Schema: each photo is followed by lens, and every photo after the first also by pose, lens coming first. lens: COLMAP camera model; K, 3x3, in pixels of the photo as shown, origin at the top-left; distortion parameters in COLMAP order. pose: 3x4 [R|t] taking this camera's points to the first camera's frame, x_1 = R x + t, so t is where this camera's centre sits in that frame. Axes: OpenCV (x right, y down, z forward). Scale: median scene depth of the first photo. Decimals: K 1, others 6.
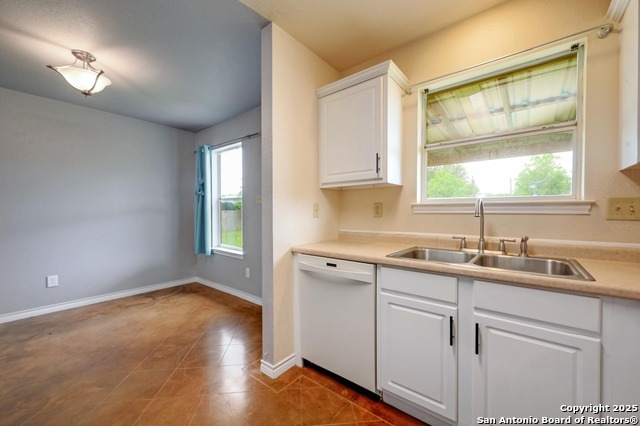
lens RADIAL K [[256.9, 0, 320.6], [0, 256.9, 215.5], [0, 0, 1]] dist [0.000111, 0.001158]
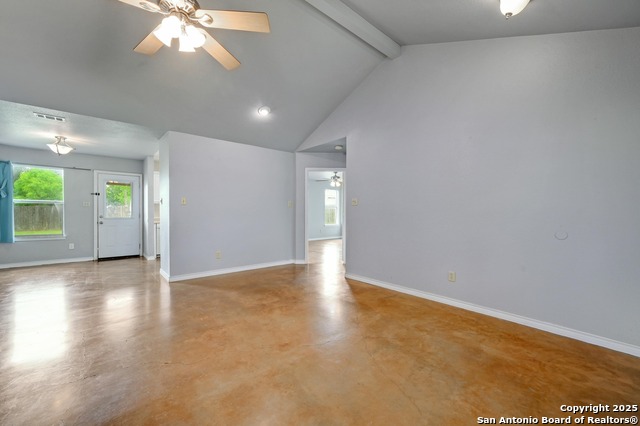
lens RADIAL K [[256.9, 0, 318.0], [0, 256.9, 214.5], [0, 0, 1]] dist [0.000111, 0.001158]
pose [[0.173394, -0.006656, 0.984830, -1.768380], [0.015761, 0.999868, 0.003982, 0.030735], [-0.984726, 0.014831, 0.173476, -0.968330]]
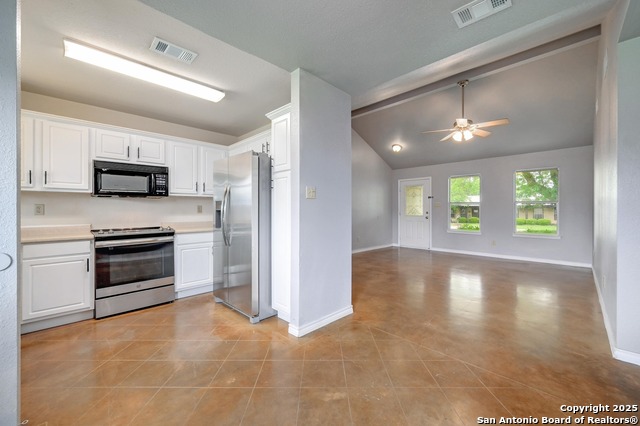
lens RADIAL K [[256.9, 0, 315.6], [0, 256.9, 209.2], [0, 0, 1]] dist [0.000111, 0.001158]
pose [[-0.994600, 0.001493, 0.103770, -0.591150], [0.003473, 0.999815, 0.018901, -0.019460], [-0.103722, 0.019160, -0.994422, 0.905778]]
